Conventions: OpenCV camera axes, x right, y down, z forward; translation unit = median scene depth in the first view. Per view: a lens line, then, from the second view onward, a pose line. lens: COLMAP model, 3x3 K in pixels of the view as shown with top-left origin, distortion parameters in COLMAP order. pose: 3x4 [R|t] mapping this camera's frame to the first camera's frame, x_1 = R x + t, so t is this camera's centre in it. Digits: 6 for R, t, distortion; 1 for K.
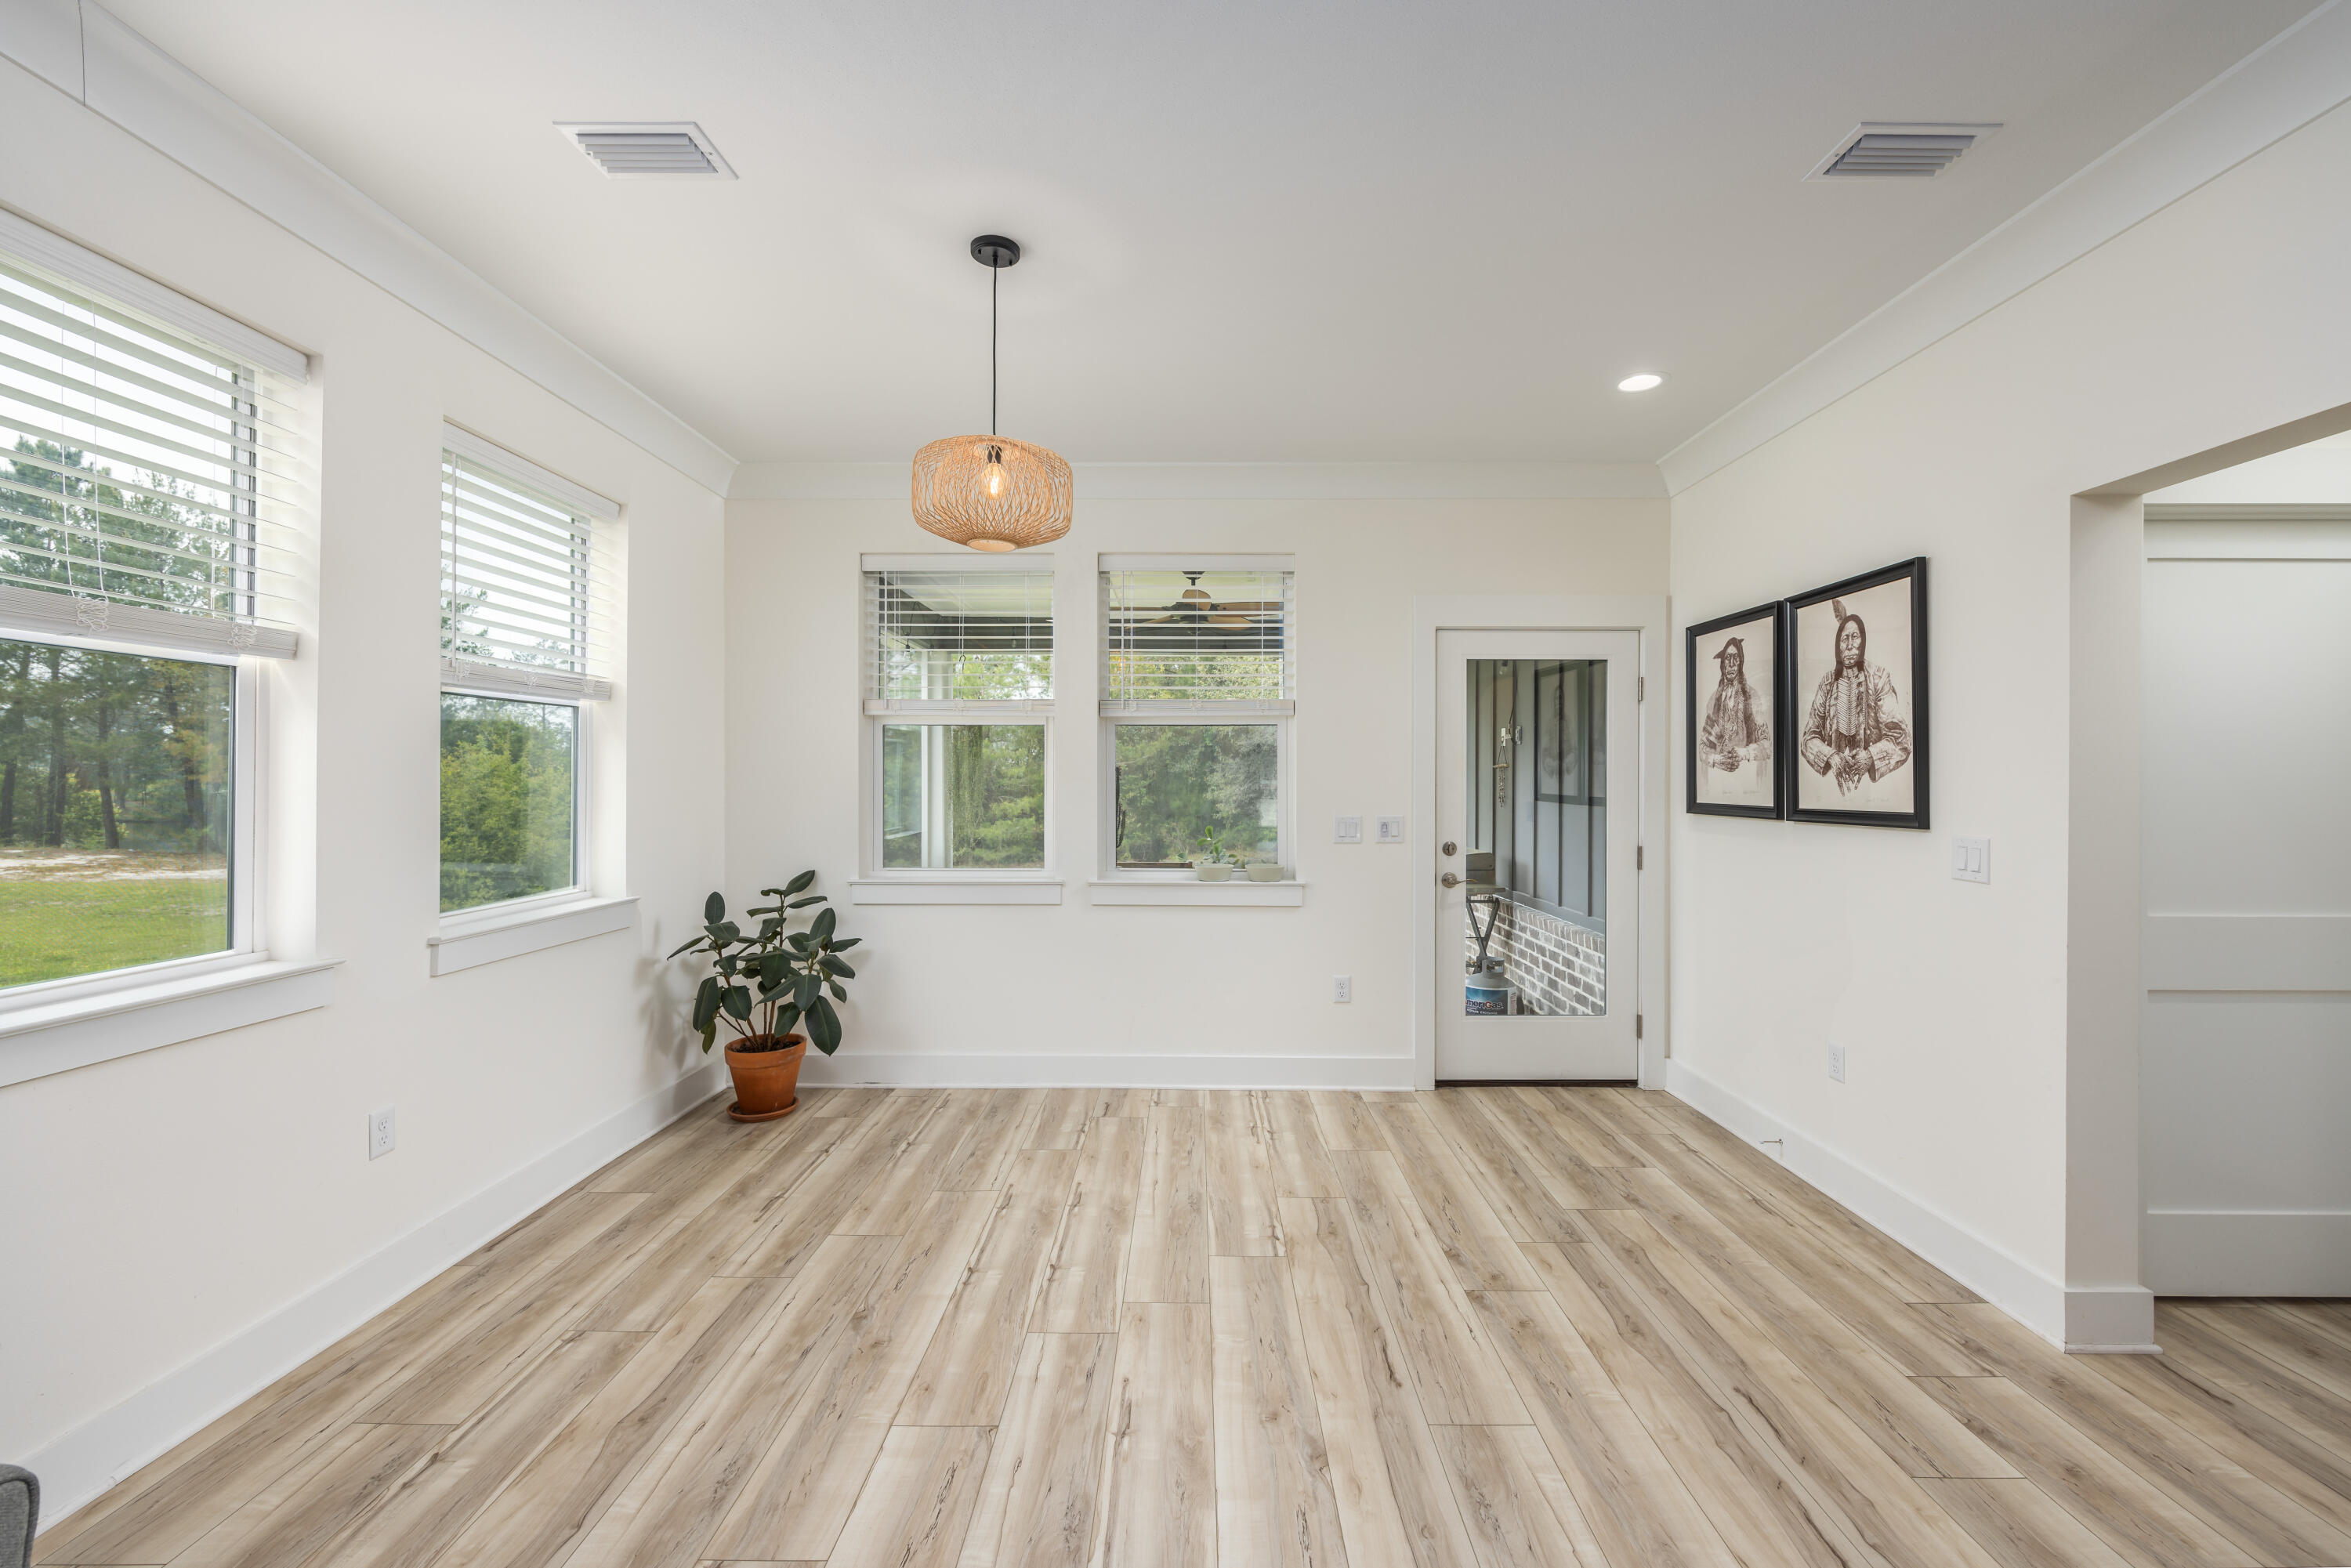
lens RADIAL K [[979.6, 0, 1179.0], [0, 979.6, 775.8], [0, 0, 1]] dist [-0.000414, -0.000067]
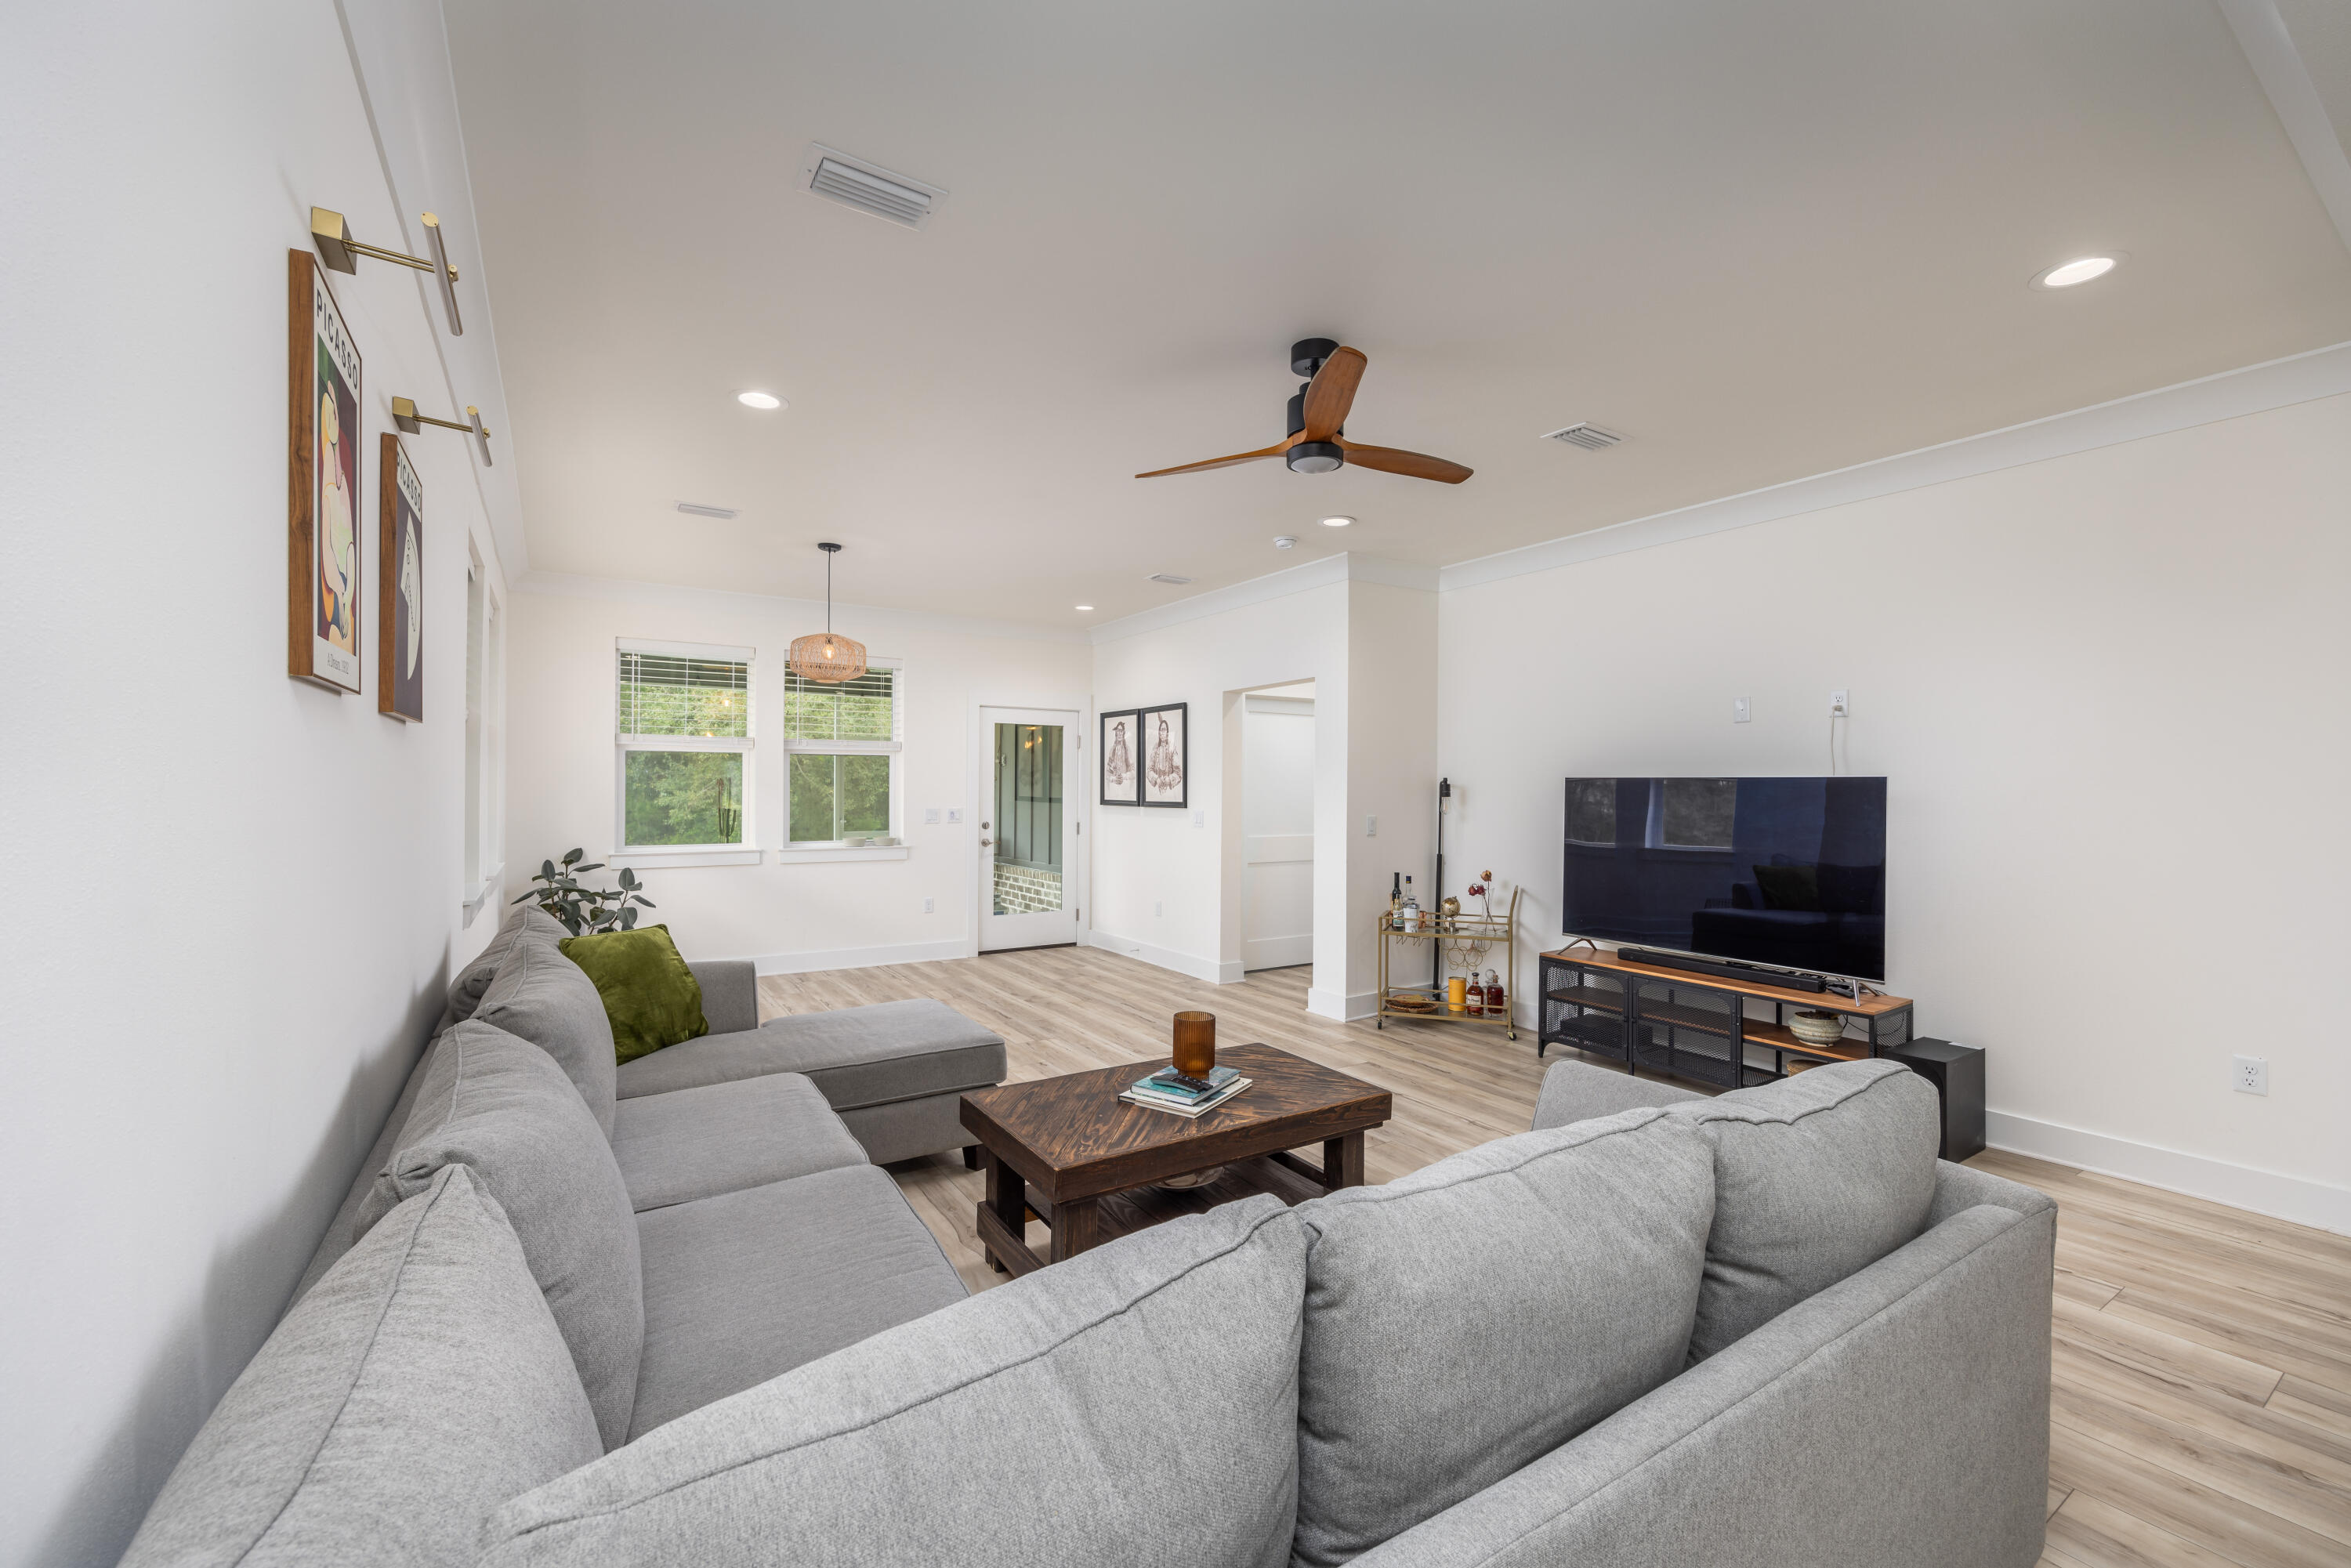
lens RADIAL K [[958.2, 0, 1190.6], [0, 958.2, 788.4], [0, 0, 1]] dist [-0.000167, 0.000026]
pose [[0.828644, 0.001553, 0.559773, -0.550332], [-0.005157, 0.999975, 0.004861, -0.008331], [-0.559751, -0.006915, 0.828632, -0.942170]]
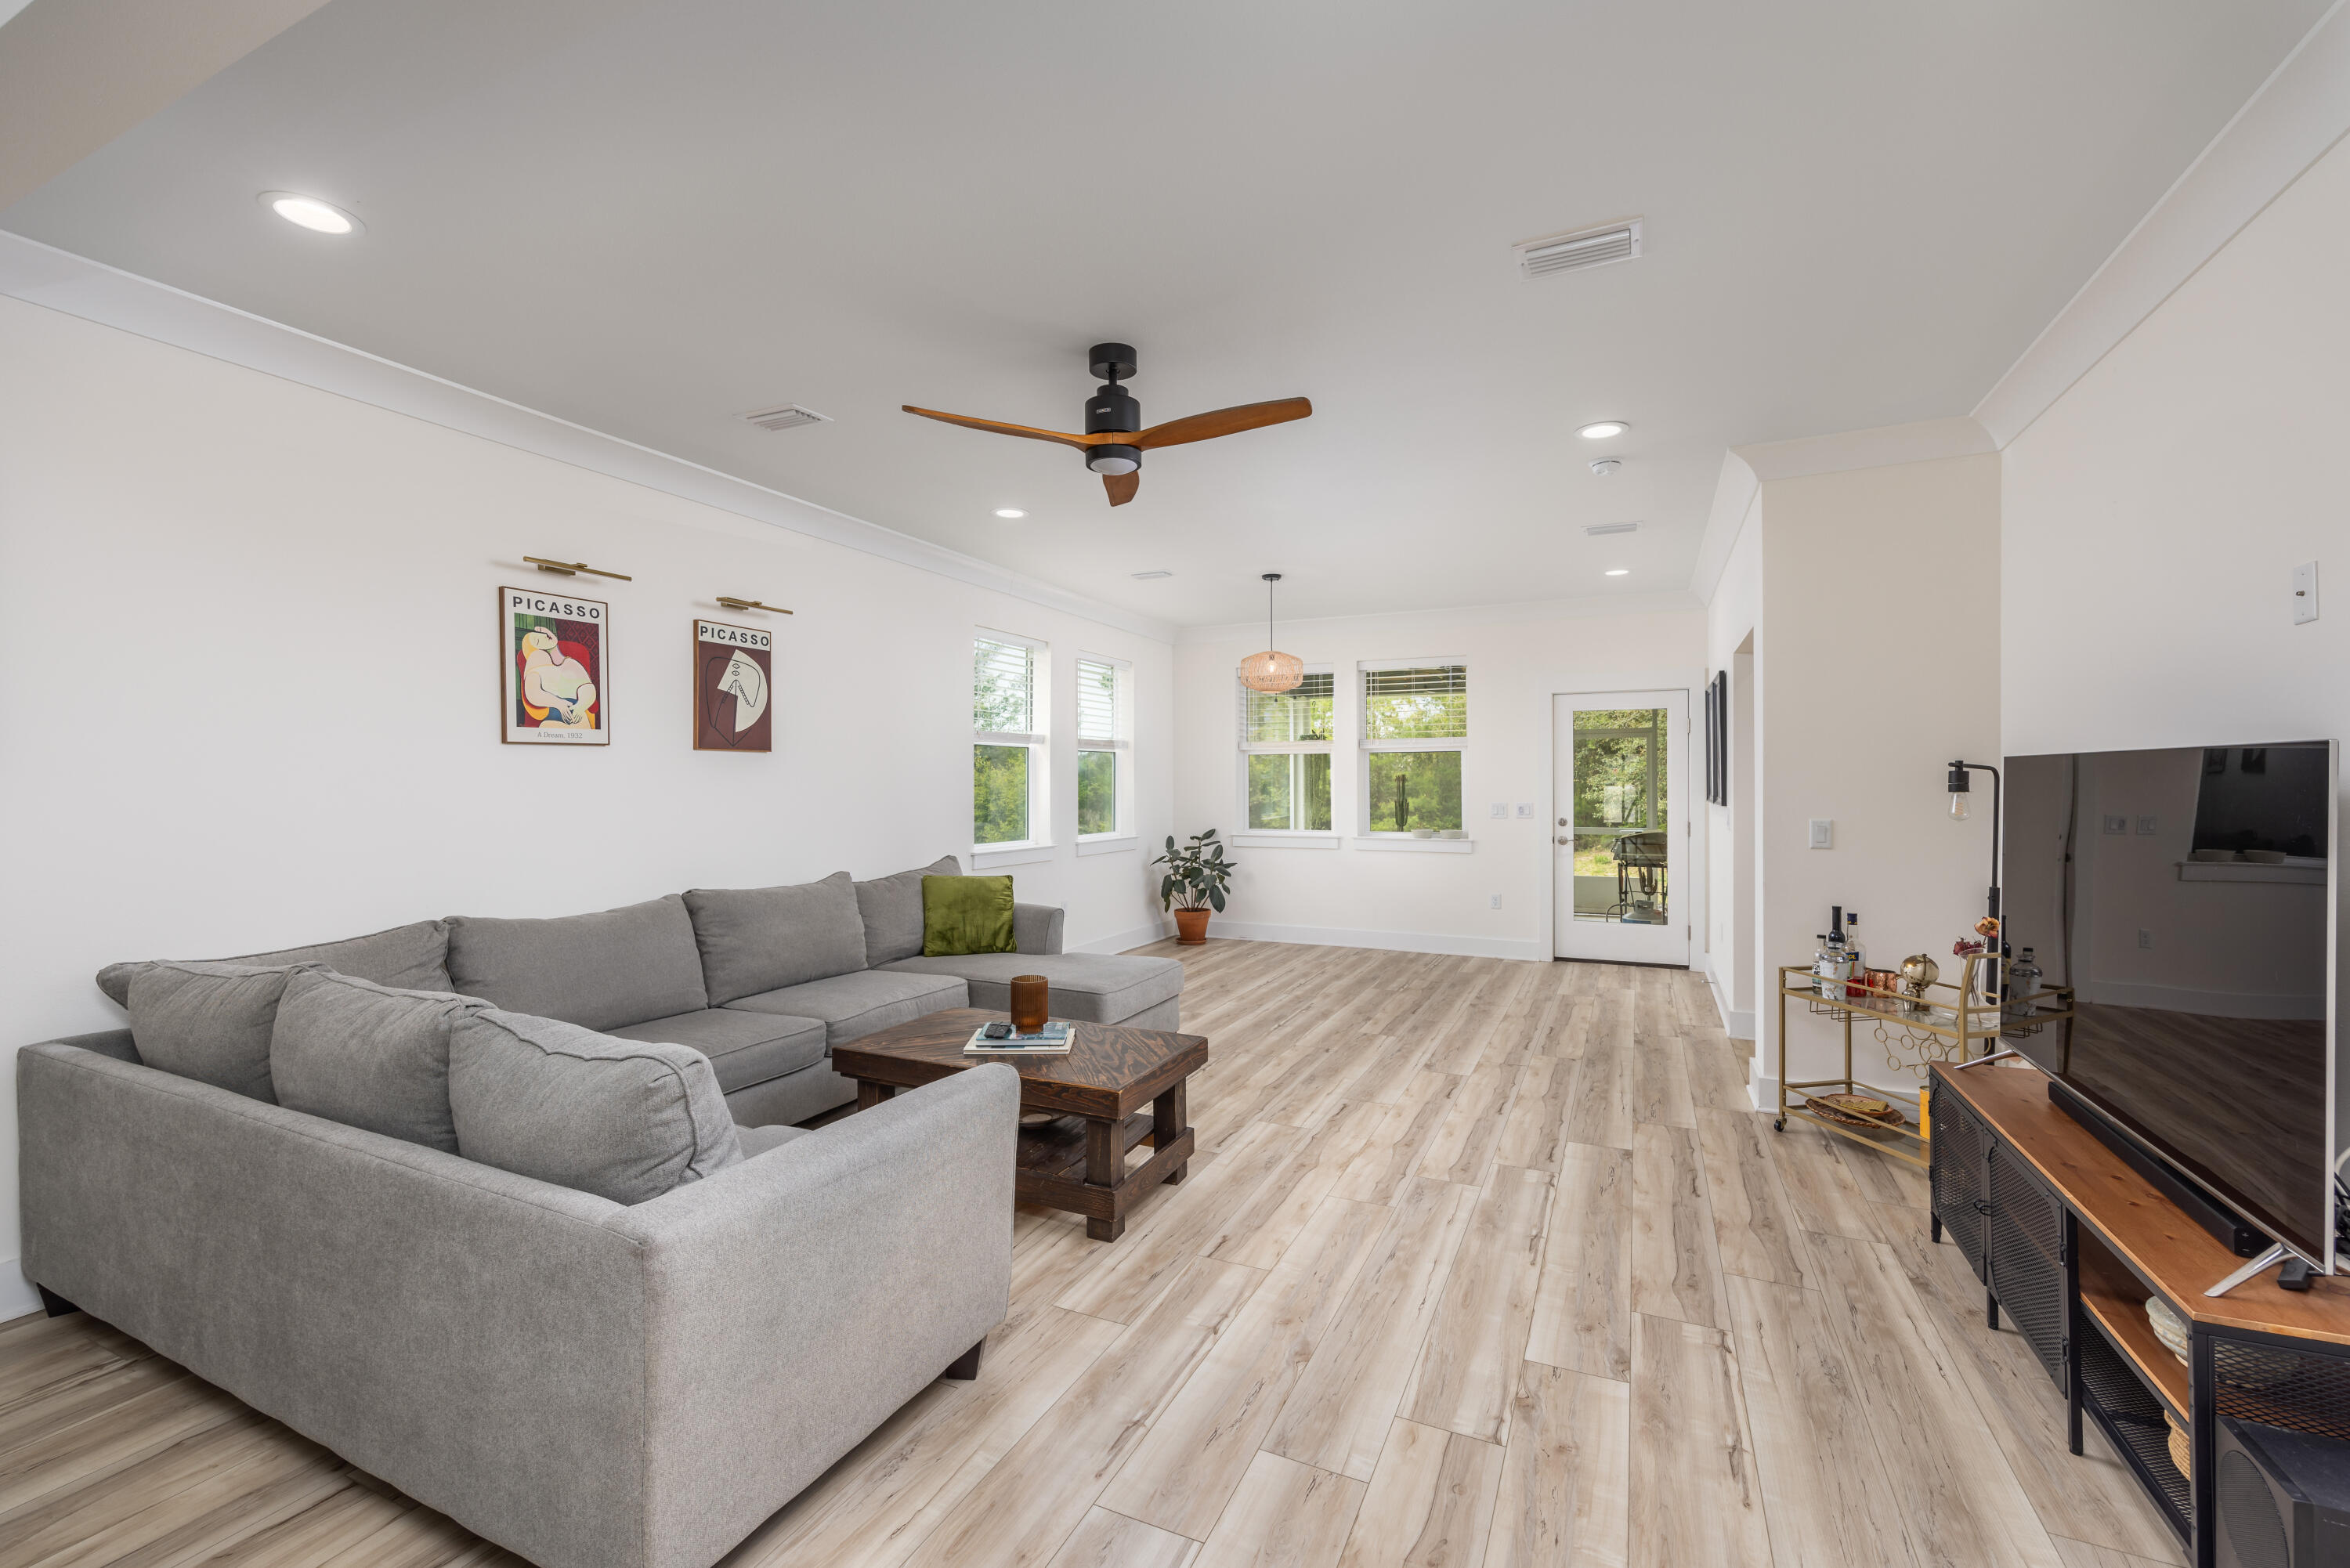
lens RADIAL K [[975.4, 0, 1169.7], [0, 975.4, 789.3], [0, 0, 1]] dist [-0.000985, -0.000132]
pose [[0.908241, -0.004033, -0.418428, 0.485762], [0.008537, 0.999924, 0.008894, -0.003295], [0.418360, -0.011650, 0.908206, -1.087162]]
